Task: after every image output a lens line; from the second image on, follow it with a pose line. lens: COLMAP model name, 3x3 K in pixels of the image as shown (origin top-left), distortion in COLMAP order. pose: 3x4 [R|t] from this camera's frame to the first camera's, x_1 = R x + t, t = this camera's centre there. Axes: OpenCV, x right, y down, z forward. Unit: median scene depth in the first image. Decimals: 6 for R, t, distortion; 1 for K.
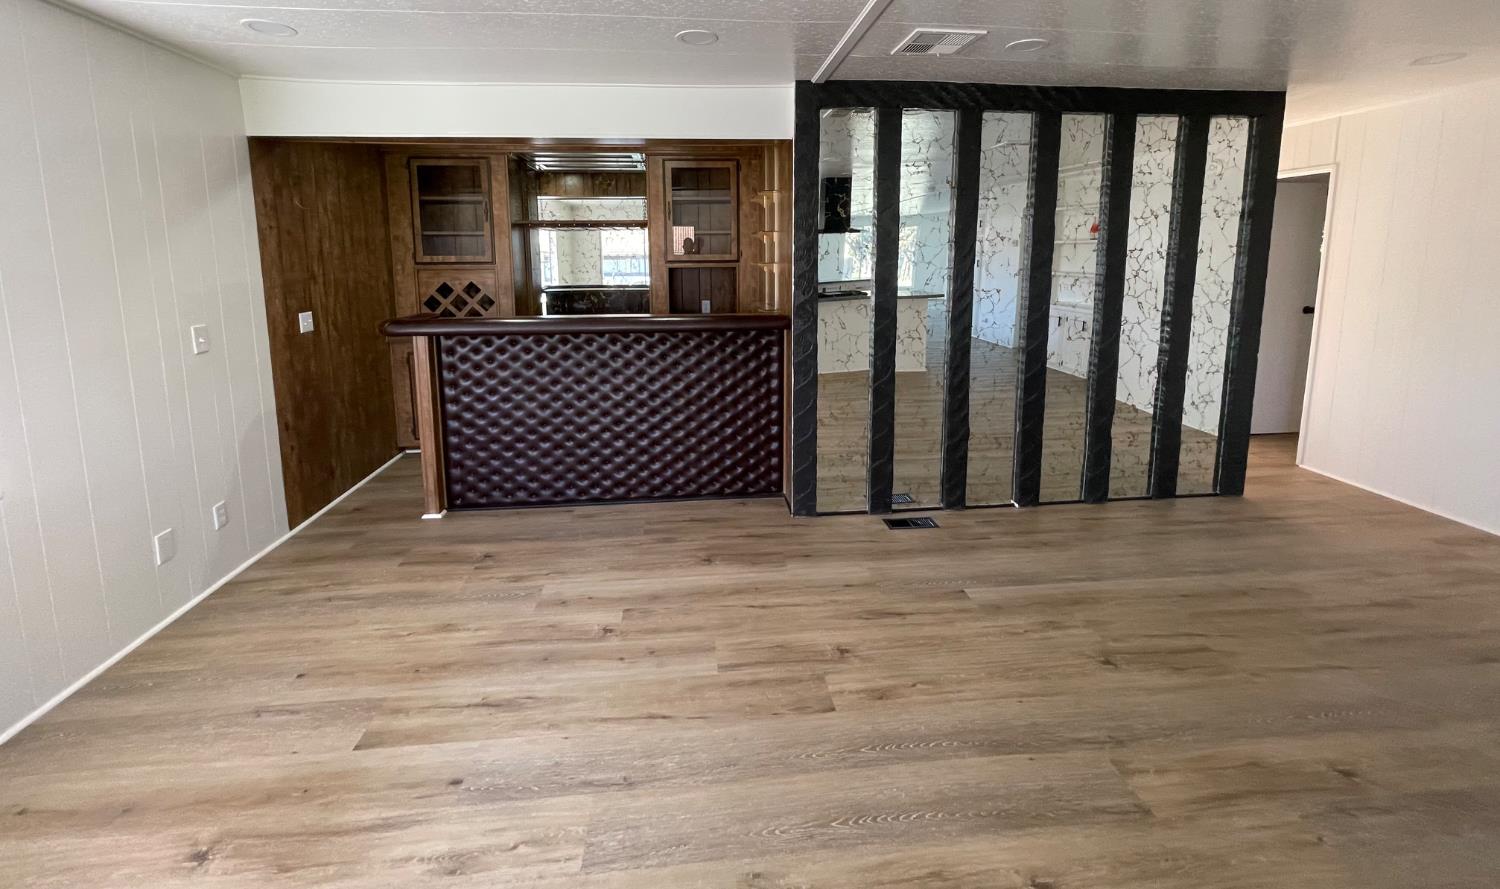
lens RADIAL K [[600.9, 0, 750.2], [0, 600.9, 394.3], [0, 0, 1]] dist [-0.000310, -0.000101]
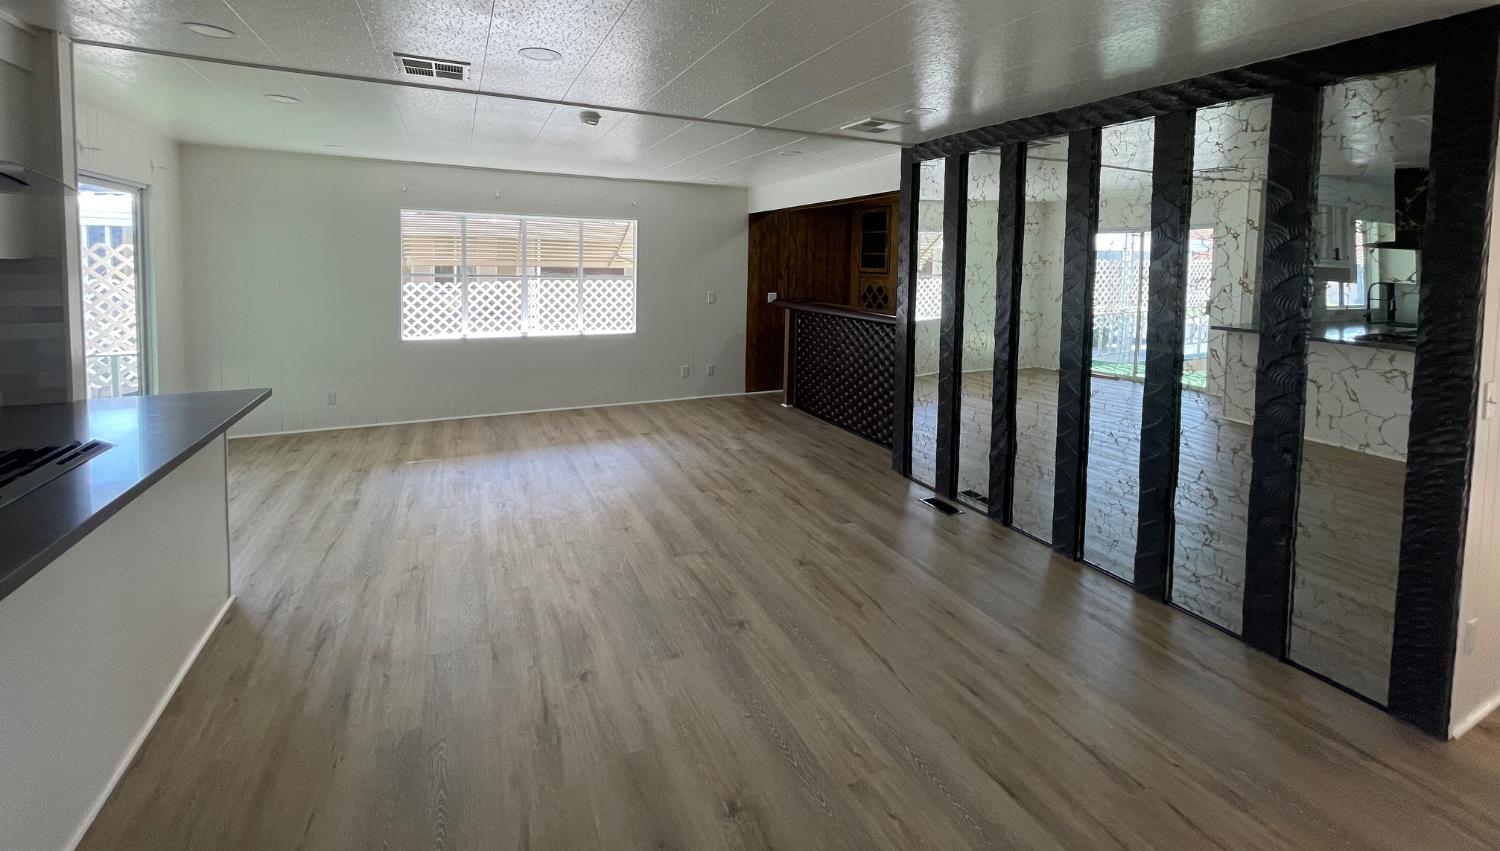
lens RADIAL K [[594.4, 0, 750.0], [0, 594.4, 425.5], [0, 0, 1]] dist [-0.000339, -0.000033]
pose [[0.333241, 0.262576, -0.905541, 1.214388], [-0.235697, 0.953144, 0.189642, -0.070128], [0.912906, 0.150237, 0.379515, 0.211757]]
